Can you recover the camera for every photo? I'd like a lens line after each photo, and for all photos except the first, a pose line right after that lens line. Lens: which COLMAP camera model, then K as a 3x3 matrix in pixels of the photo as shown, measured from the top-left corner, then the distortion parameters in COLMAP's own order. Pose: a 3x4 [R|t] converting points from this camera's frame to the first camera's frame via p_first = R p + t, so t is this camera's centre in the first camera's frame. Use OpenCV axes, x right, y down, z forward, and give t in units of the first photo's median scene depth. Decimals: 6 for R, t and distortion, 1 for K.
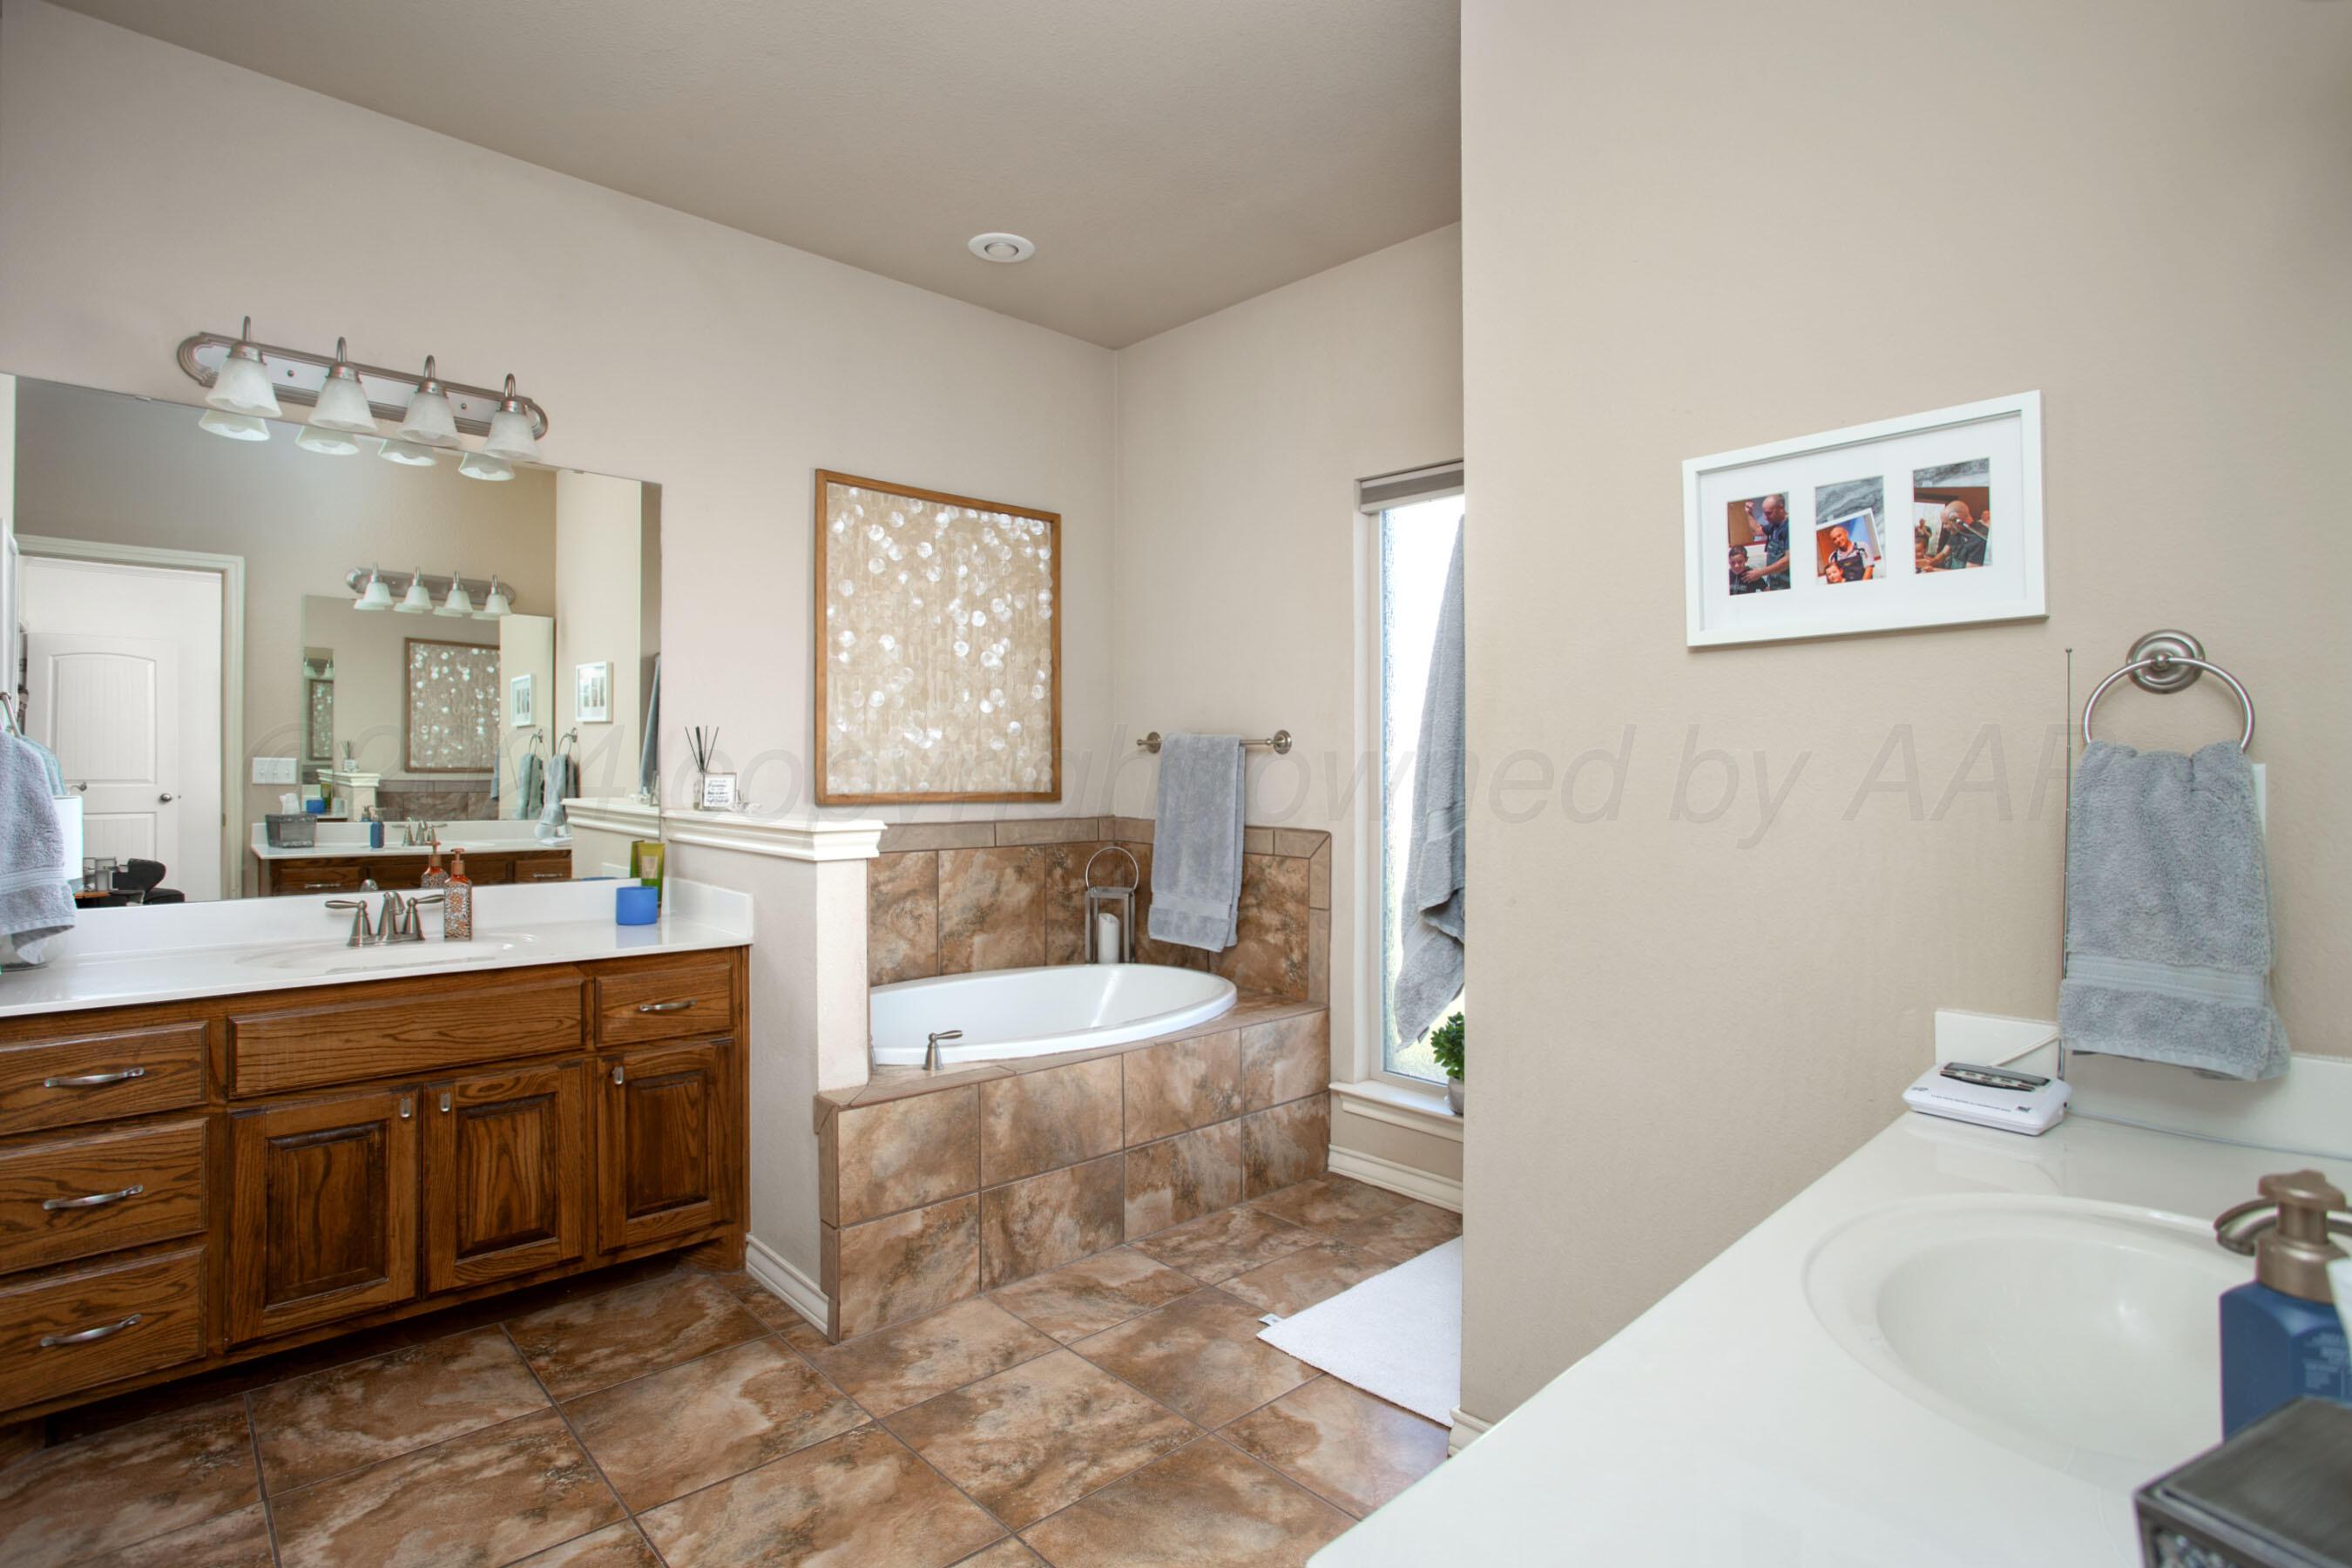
lens RADIAL K [[1178.8, 0, 1161.6], [0, 1178.8, 765.7], [0, 0, 1]] dist [-0.043044, 0.020099]
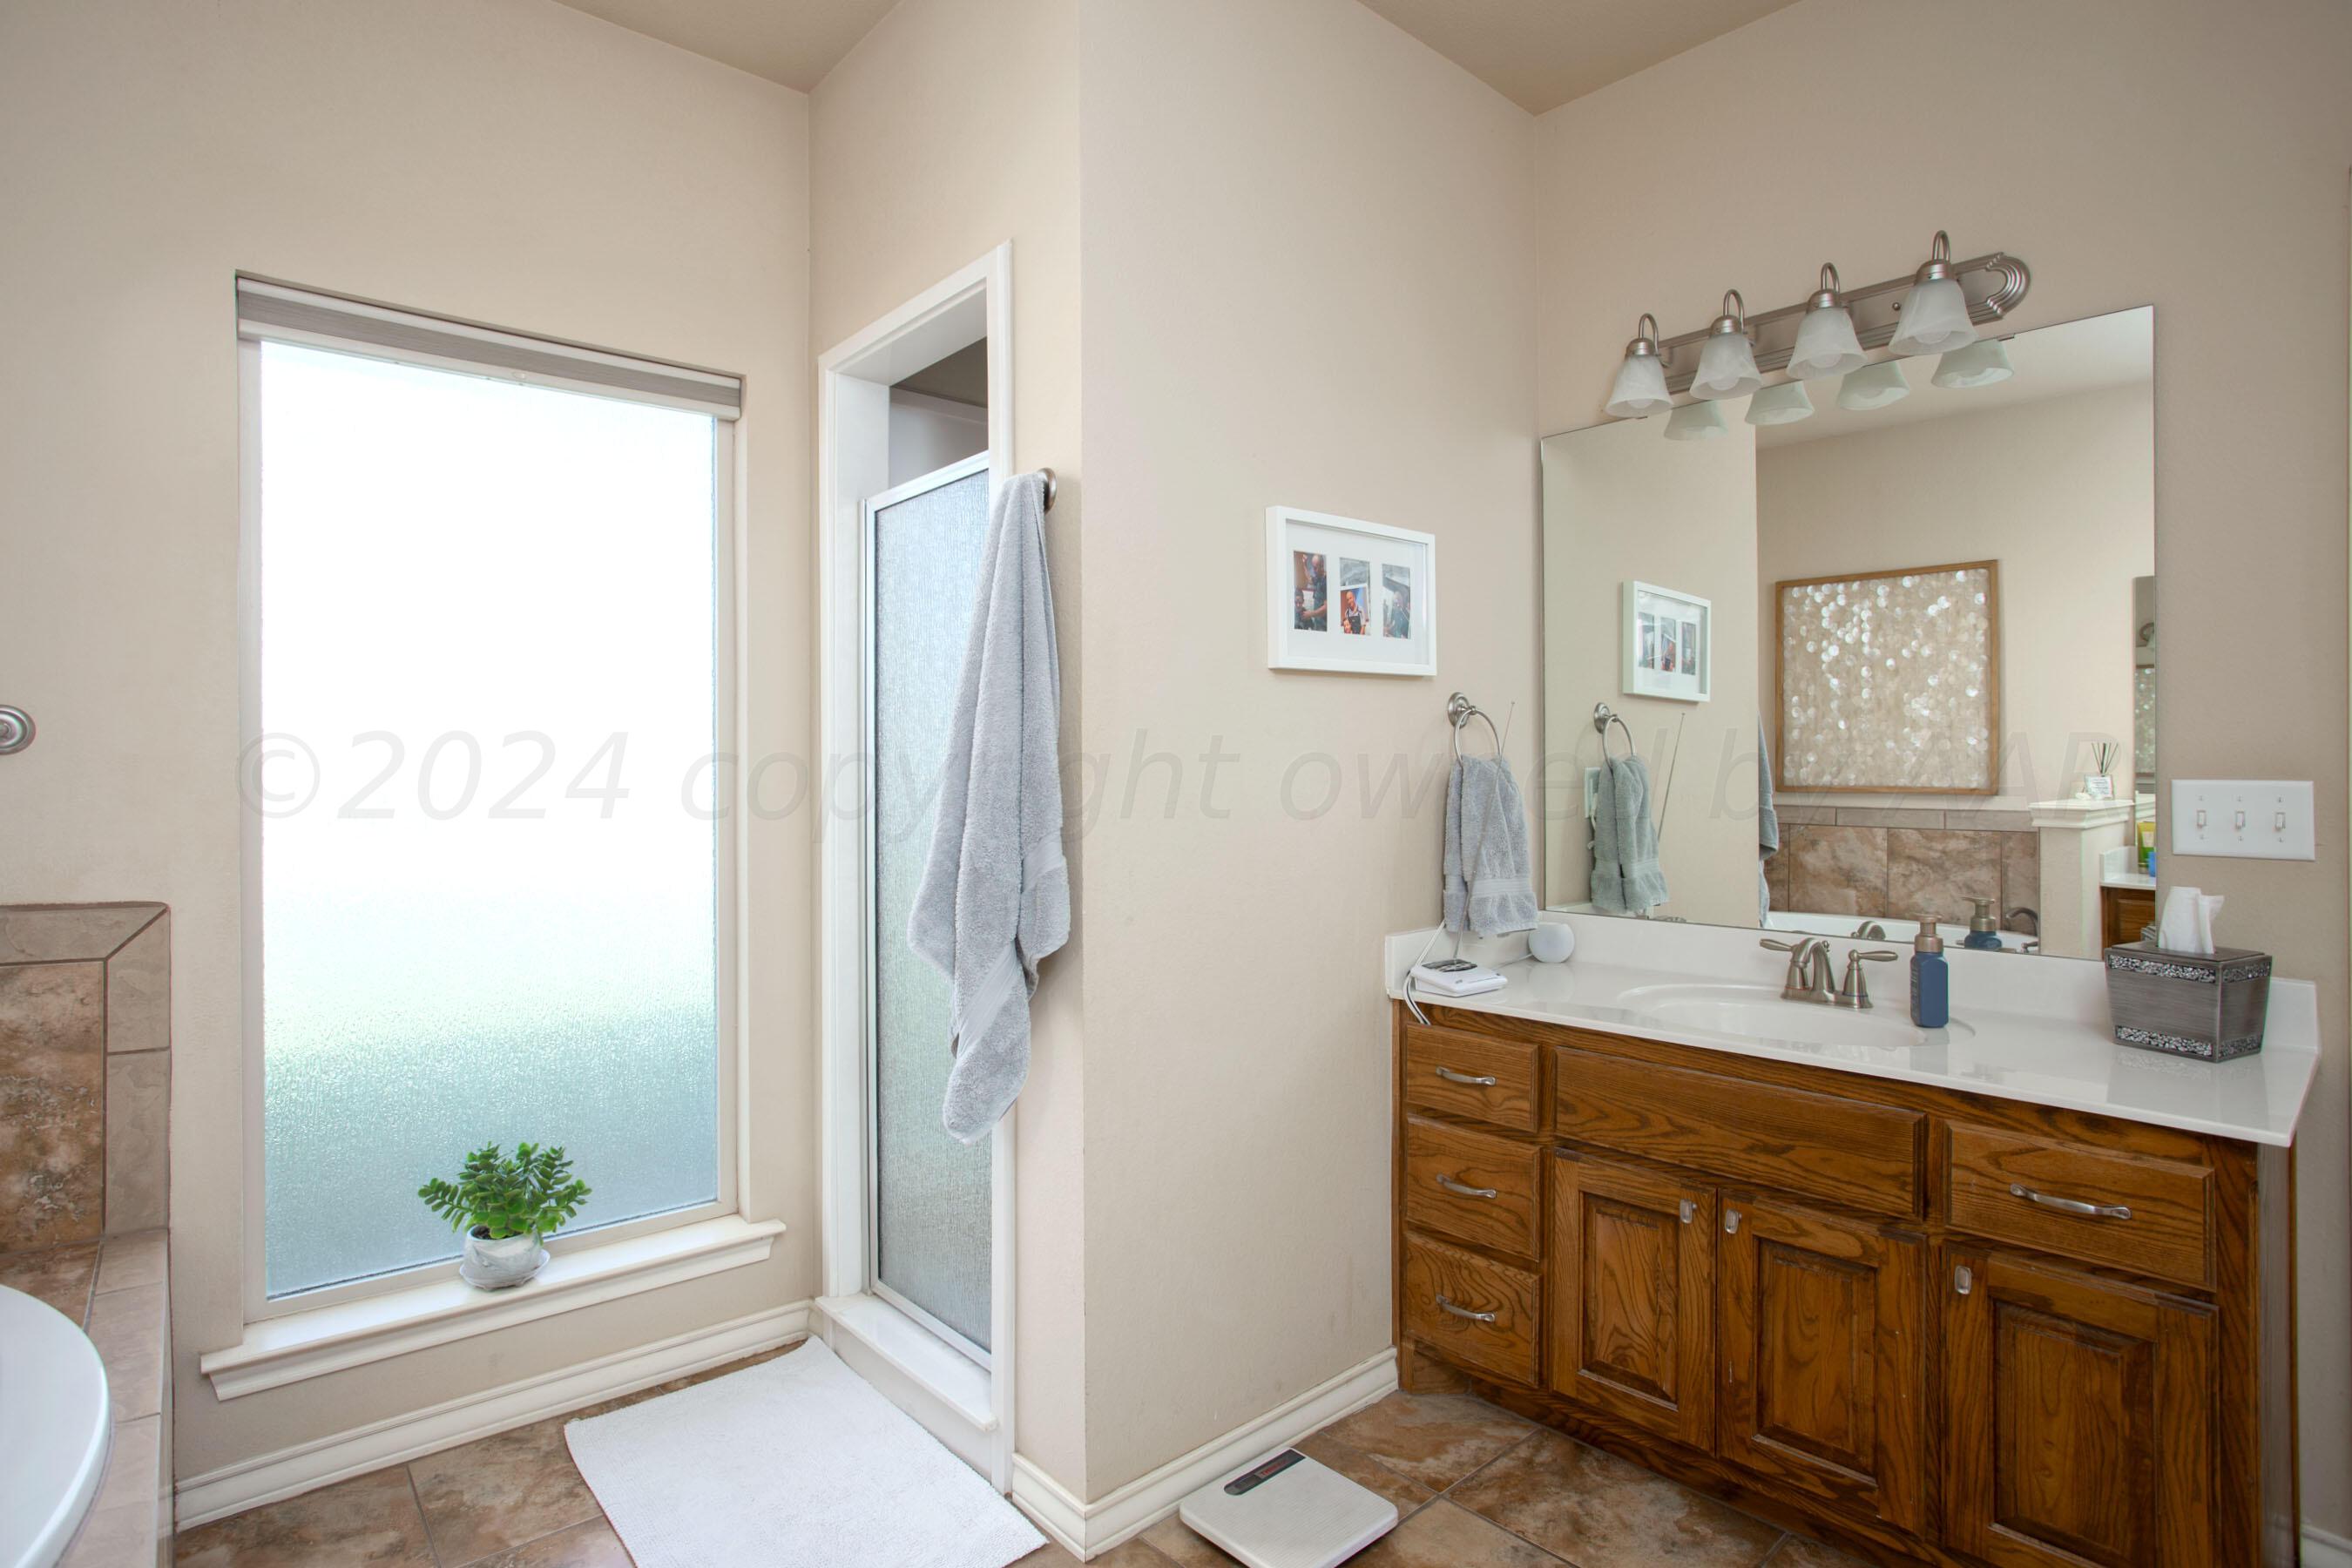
lens RADIAL K [[1178.8, 0, 1157.6], [0, 1178.8, 785.3], [0, 0, 1]] dist [-0.043044, 0.020099]
pose [[0.060794, -0.007055, 0.998125, -0.758228], [0.007007, 0.999953, 0.006641, 0.006235], [-0.998126, 0.006590, 0.060841, 1.108320]]
